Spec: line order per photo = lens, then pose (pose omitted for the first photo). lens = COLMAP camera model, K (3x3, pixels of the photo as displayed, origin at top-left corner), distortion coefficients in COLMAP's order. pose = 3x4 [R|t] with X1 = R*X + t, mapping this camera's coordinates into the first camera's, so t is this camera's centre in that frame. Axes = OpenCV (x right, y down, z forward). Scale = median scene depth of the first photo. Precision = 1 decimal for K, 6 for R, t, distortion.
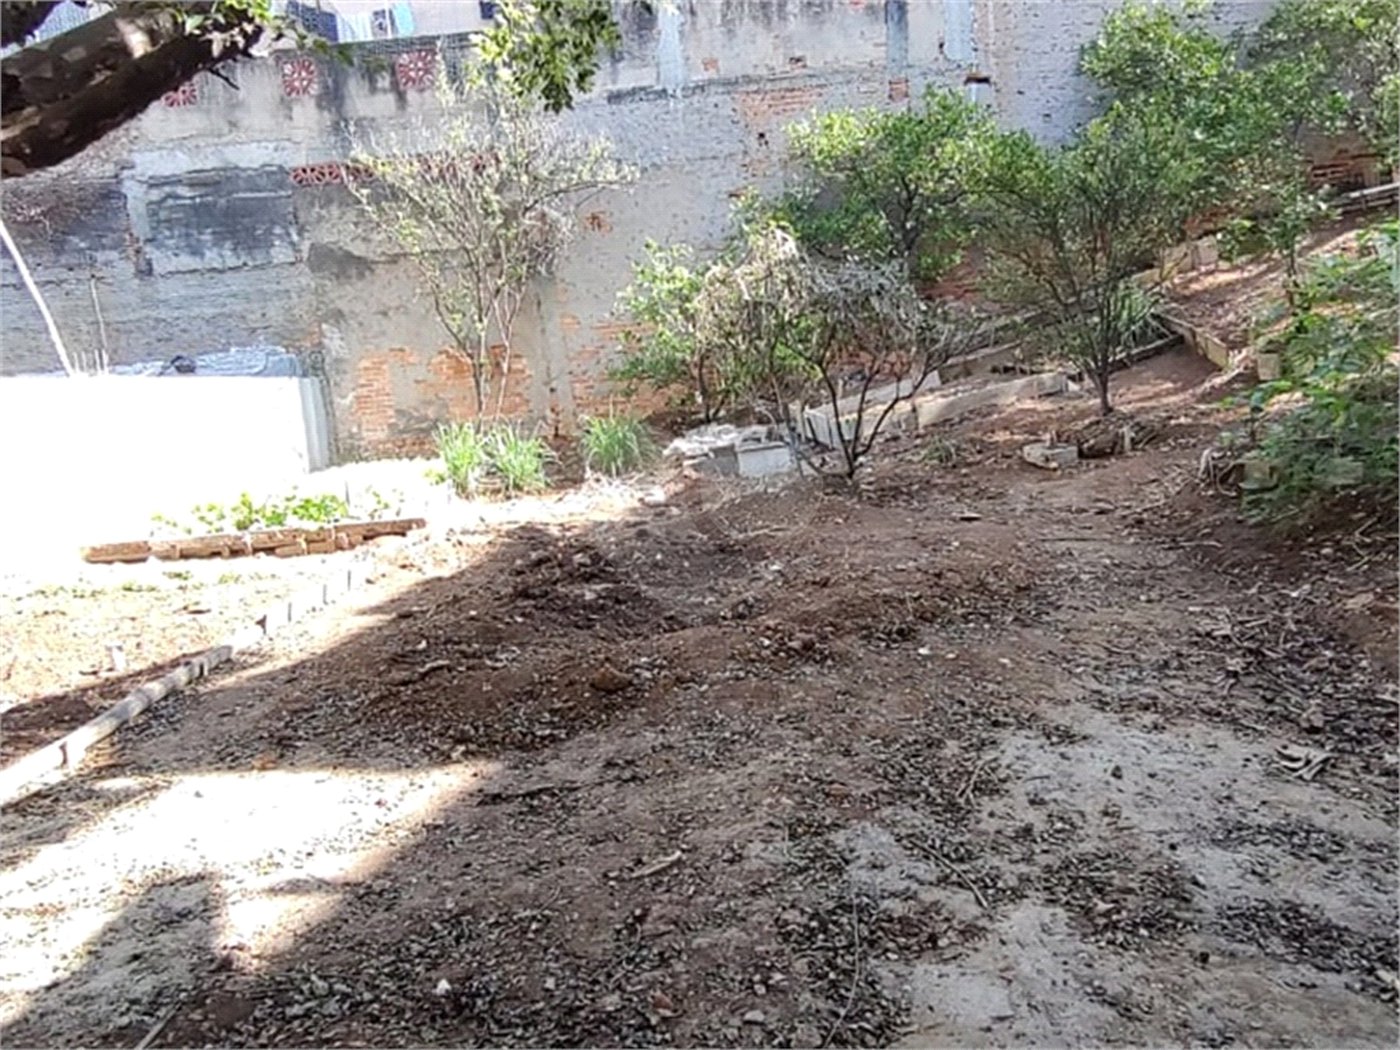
lens RADIAL K [[1128.6, 0, 700.0], [0, 1128.6, 525.0], [0, 0, 1]] dist [0.003028, -0.002163]
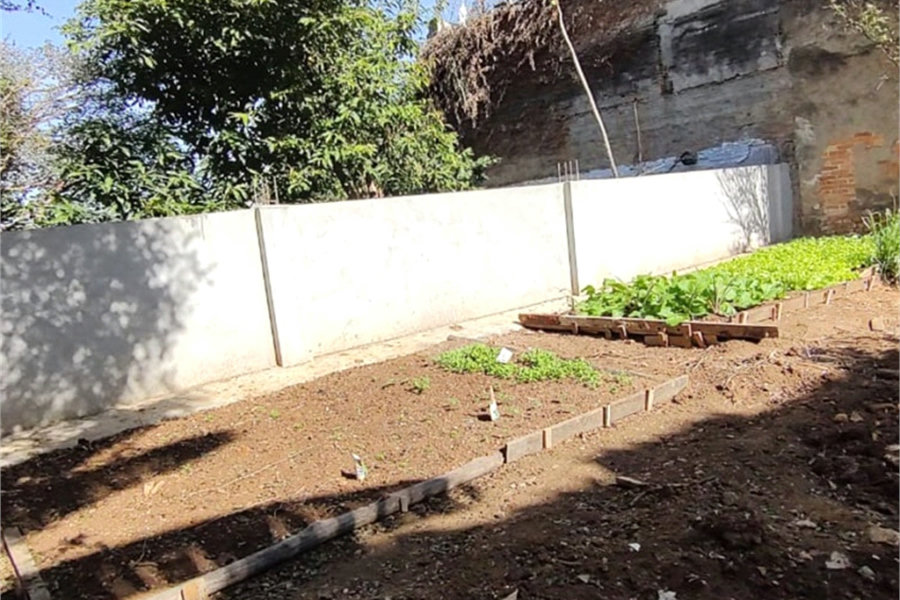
lens RADIAL K [[700.7, 0, 450.0], [0, 700.7, 300.0], [0, 0, 1]] dist [0.004603, -0.003145]
pose [[0.631153, 0.101541, -0.768983, 0.022267], [-0.038104, 0.994256, 0.100014, -0.048976], [0.774722, -0.033823, 0.631397, 0.257322]]
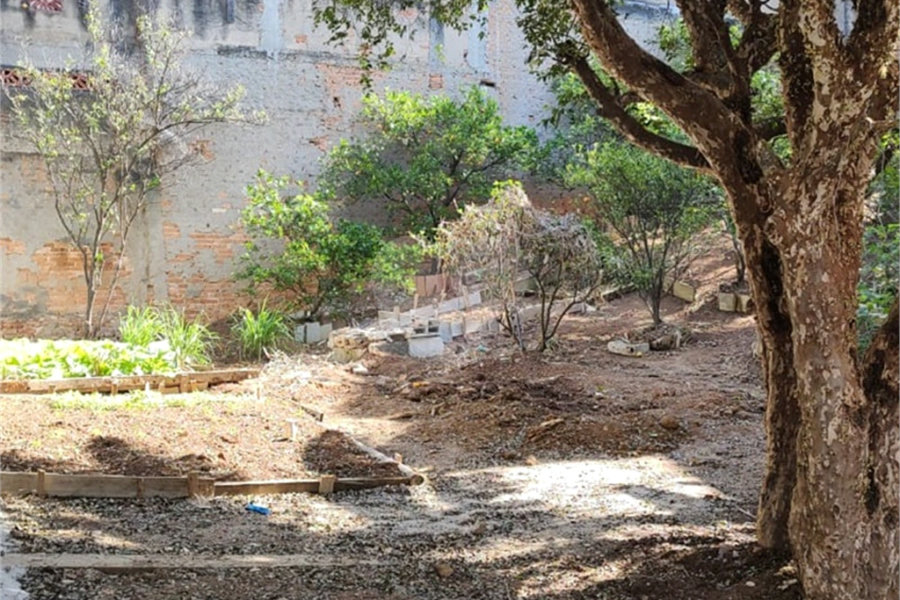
lens RADIAL K [[1183.2, 0, 450.0], [0, 1183.2, 300.0], [0, 0, 1]] dist [0.021577, -0.019026]
pose [[0.882581, 0.067804, 0.465246, -0.429116], [0.000753, 0.989341, -0.145613, 0.069831], [-0.470160, 0.128866, 0.873123, -0.186741]]
